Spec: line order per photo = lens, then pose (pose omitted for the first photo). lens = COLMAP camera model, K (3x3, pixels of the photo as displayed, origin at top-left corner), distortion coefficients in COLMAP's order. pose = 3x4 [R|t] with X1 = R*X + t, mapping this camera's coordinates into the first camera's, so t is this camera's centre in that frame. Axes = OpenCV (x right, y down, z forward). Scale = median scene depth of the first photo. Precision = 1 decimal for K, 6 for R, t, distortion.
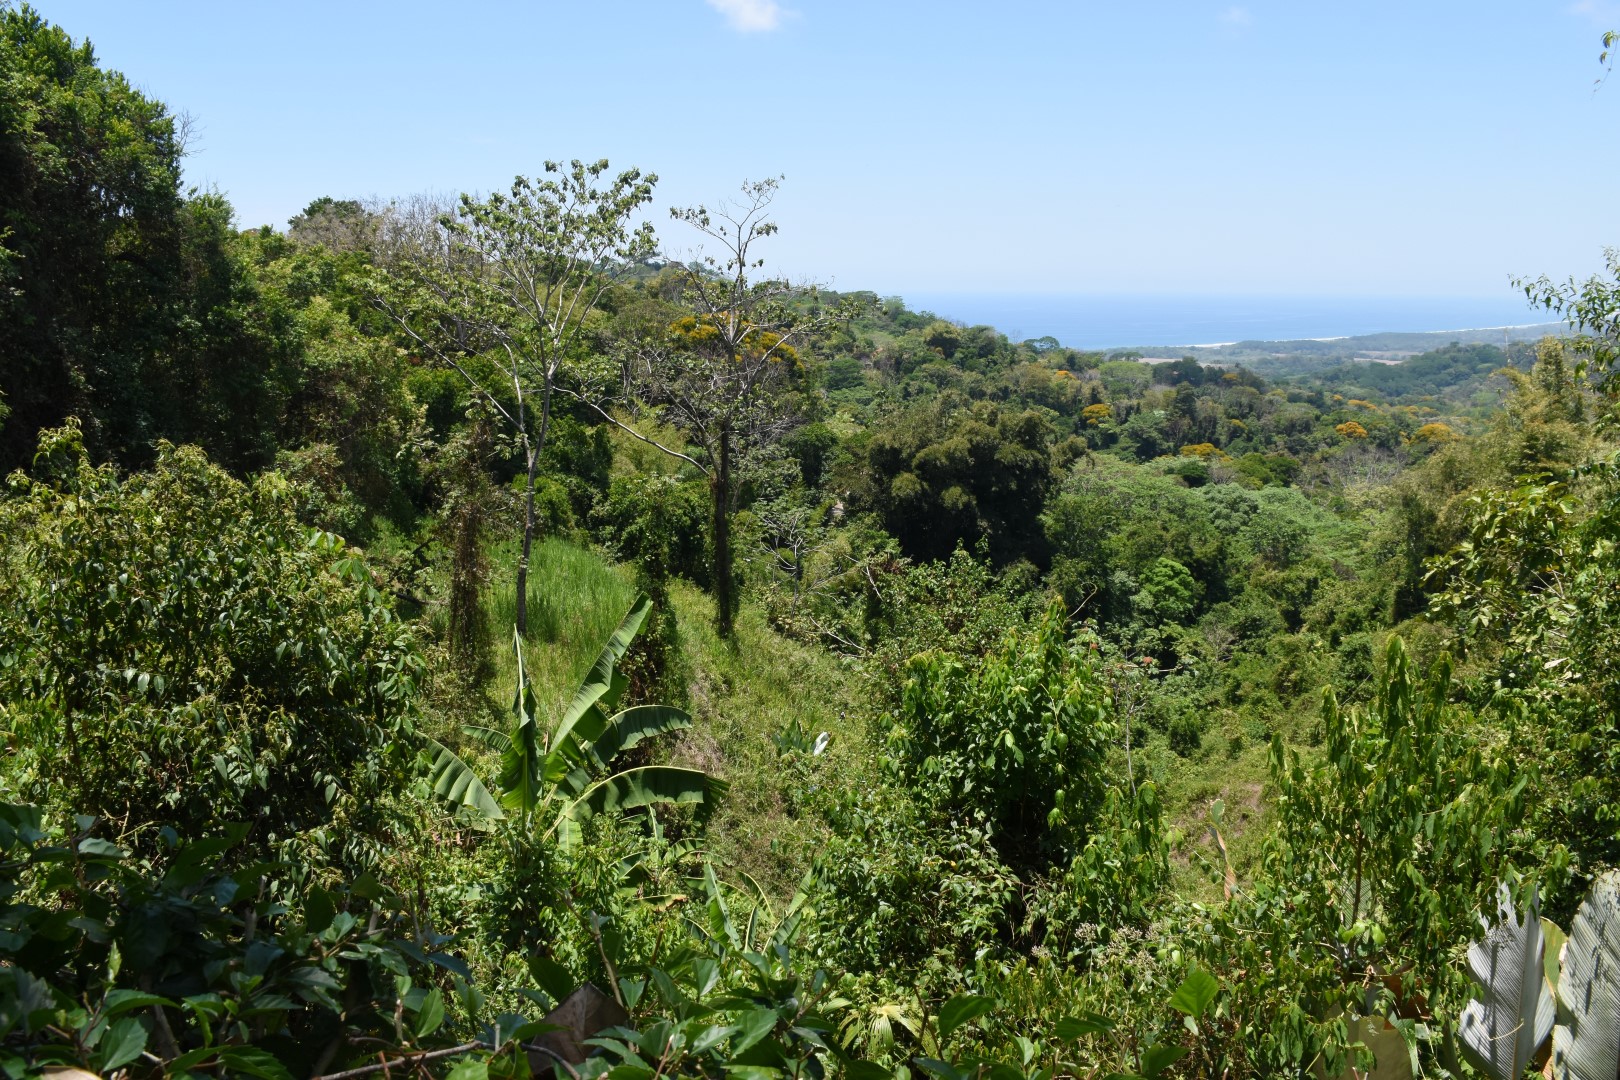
lens RADIAL K [[1302.6, 0, 804.2], [0, 1302.6, 556.3], [0, 0, 1]] dist [-0.145197, 0.119690]
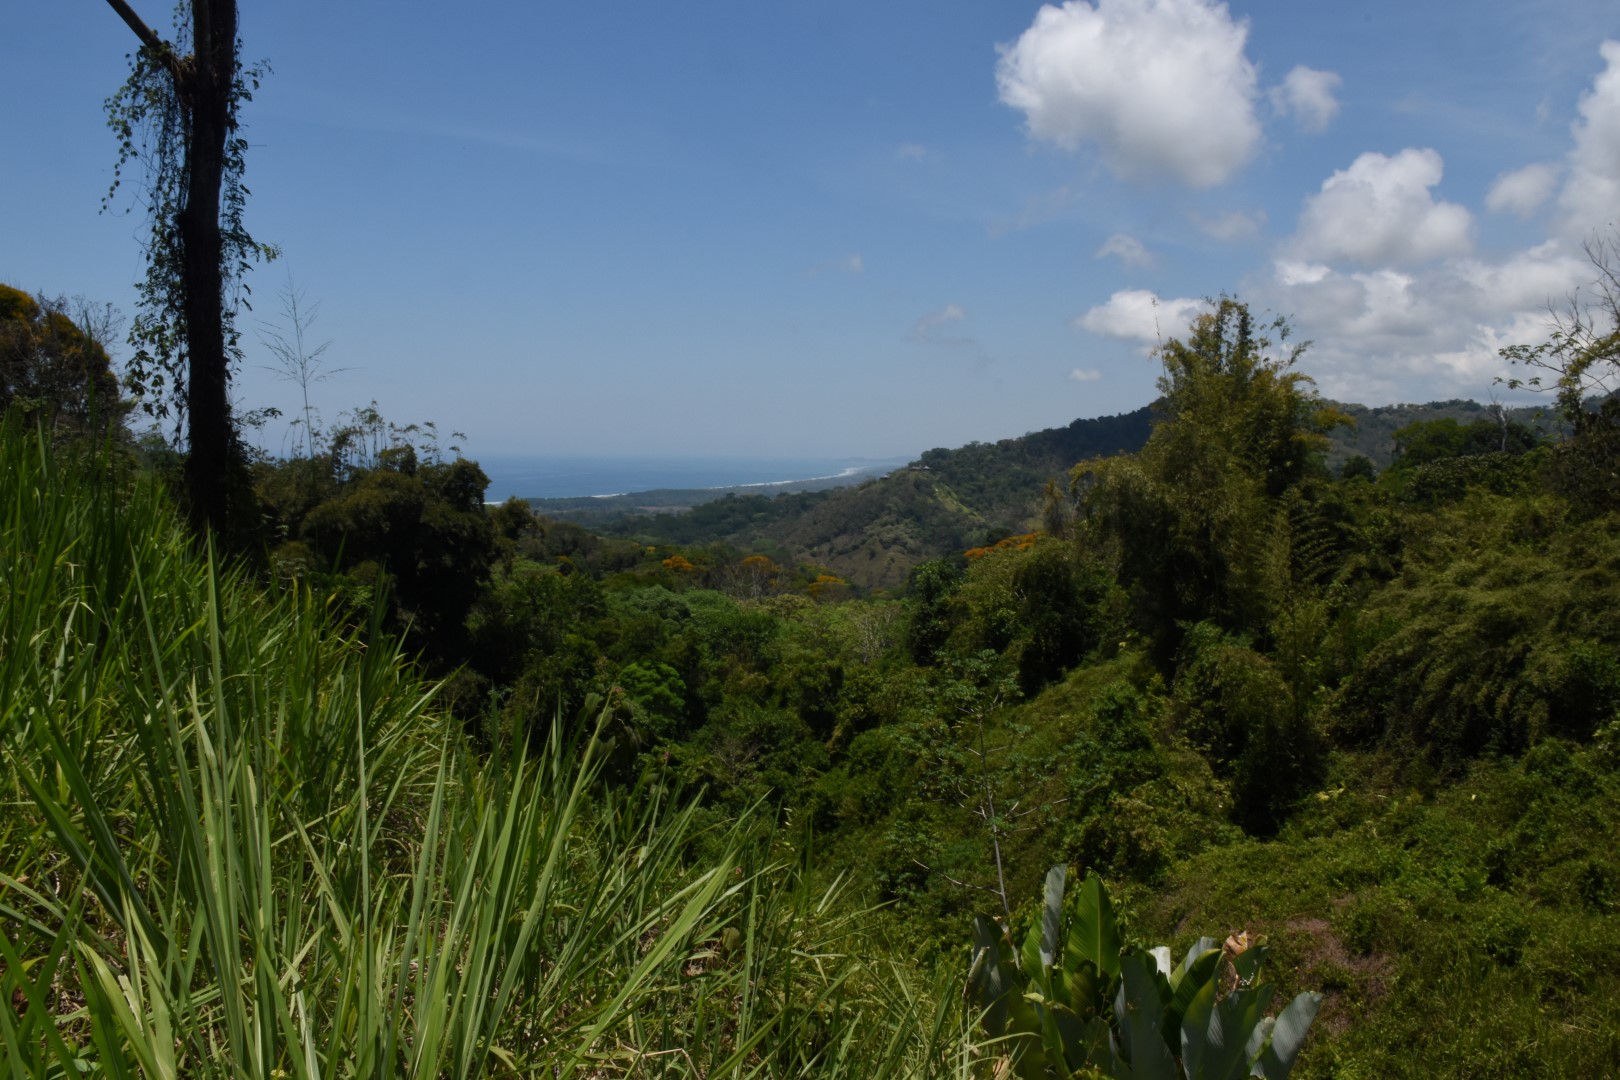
lens RADIAL K [[1302.6, 0, 804.2], [0, 1302.6, 556.3], [0, 0, 1]] dist [-0.145197, 0.119690]
pose [[0.840365, -0.013712, 0.541848, -0.040112], [0.090386, 0.989228, -0.115149, 0.030344], [-0.534432, 0.145742, 0.832551, 0.249962]]
